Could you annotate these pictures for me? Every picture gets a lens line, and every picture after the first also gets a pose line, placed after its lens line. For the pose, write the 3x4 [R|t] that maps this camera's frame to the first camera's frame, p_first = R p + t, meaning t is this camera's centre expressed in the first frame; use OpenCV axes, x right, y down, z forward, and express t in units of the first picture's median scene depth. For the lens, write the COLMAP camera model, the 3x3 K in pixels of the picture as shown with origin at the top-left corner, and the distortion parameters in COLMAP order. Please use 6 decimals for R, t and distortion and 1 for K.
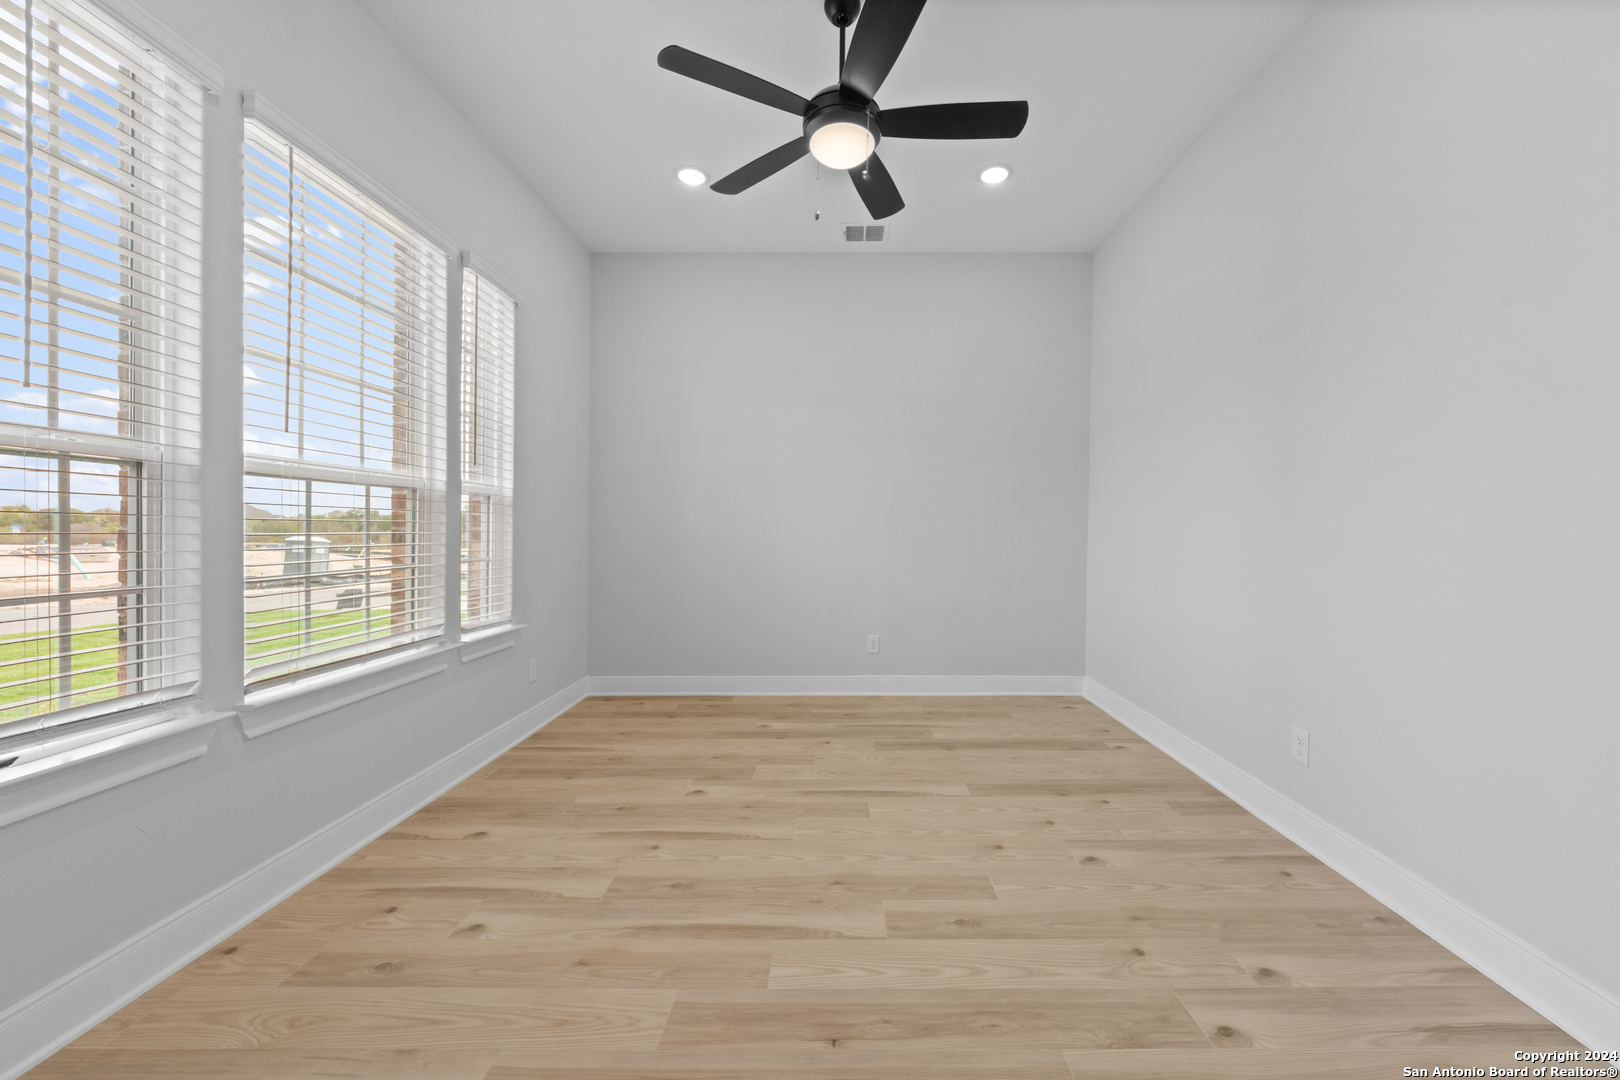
lens RADIAL K [[646.2, 0, 811.7], [0, 646.2, 534.3], [0, 0, 1]] dist [-0.000097, 0.000012]
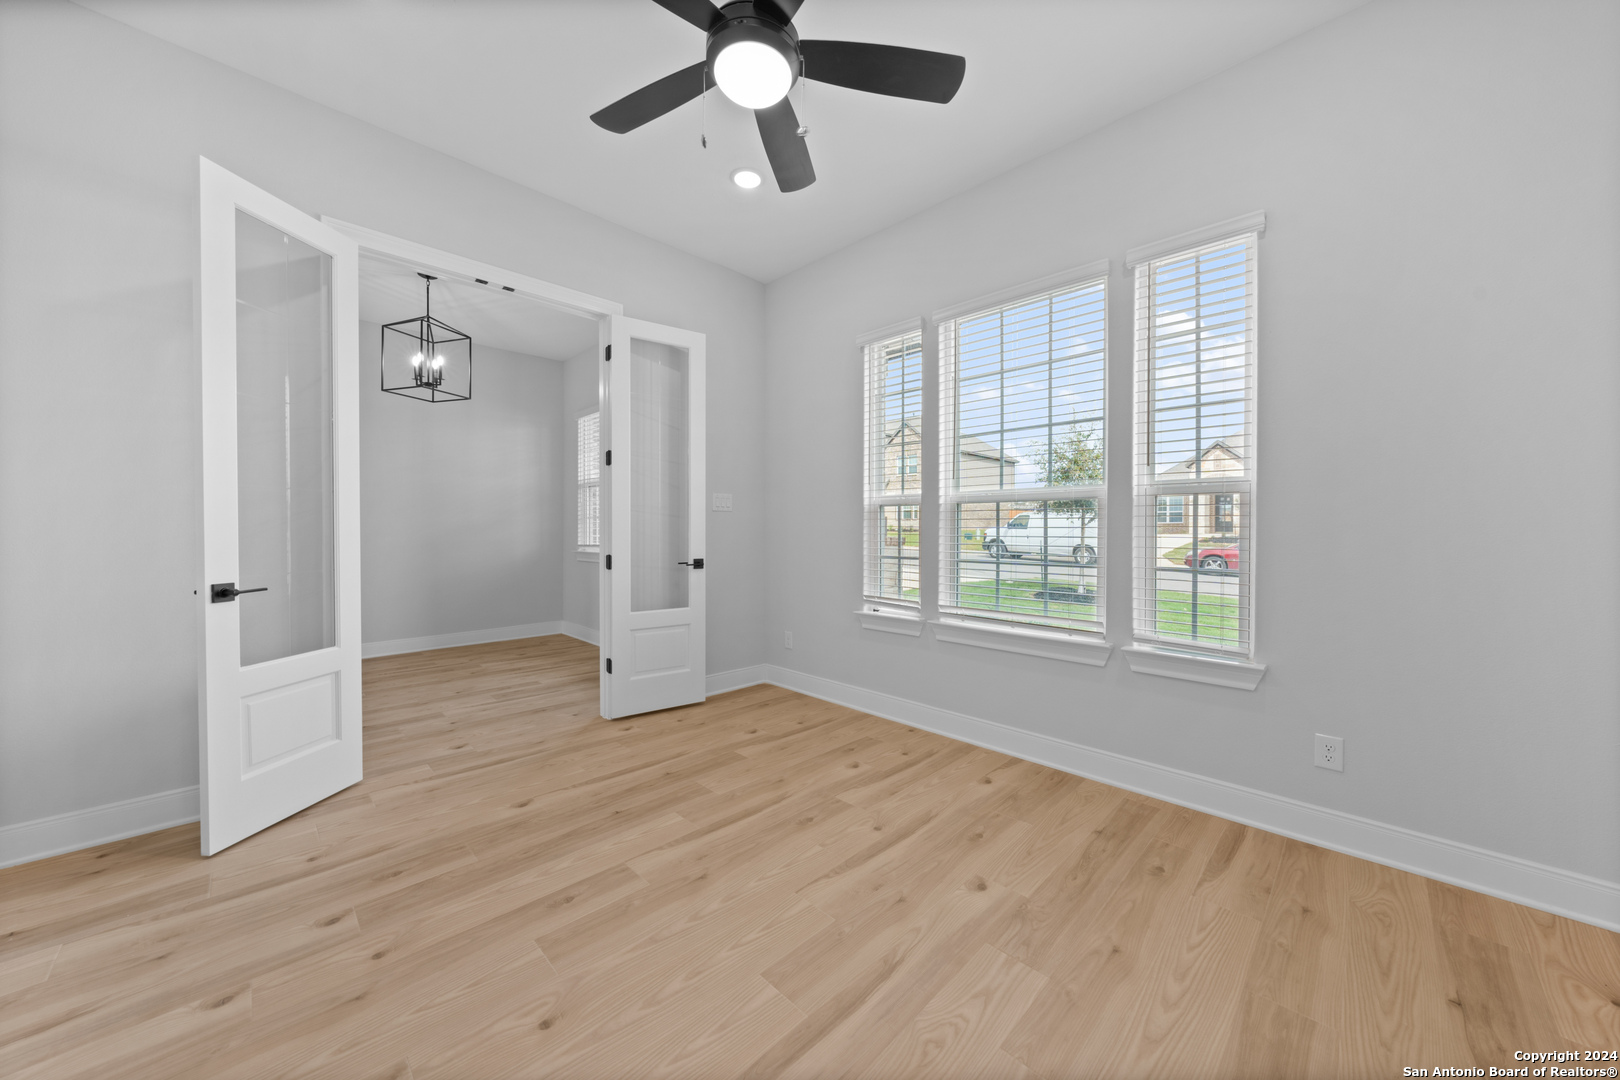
lens RADIAL K [[553.9, 0, 815.4], [0, 553.9, 528.6], [0, 0, 1]] dist [-0.000155, -0.000076]
pose [[-0.676359, -0.005811, -0.736549, 0.568208], [-0.010243, 0.999946, 0.001517, -0.016608], [0.736501, 0.008571, -0.676382, 1.721534]]
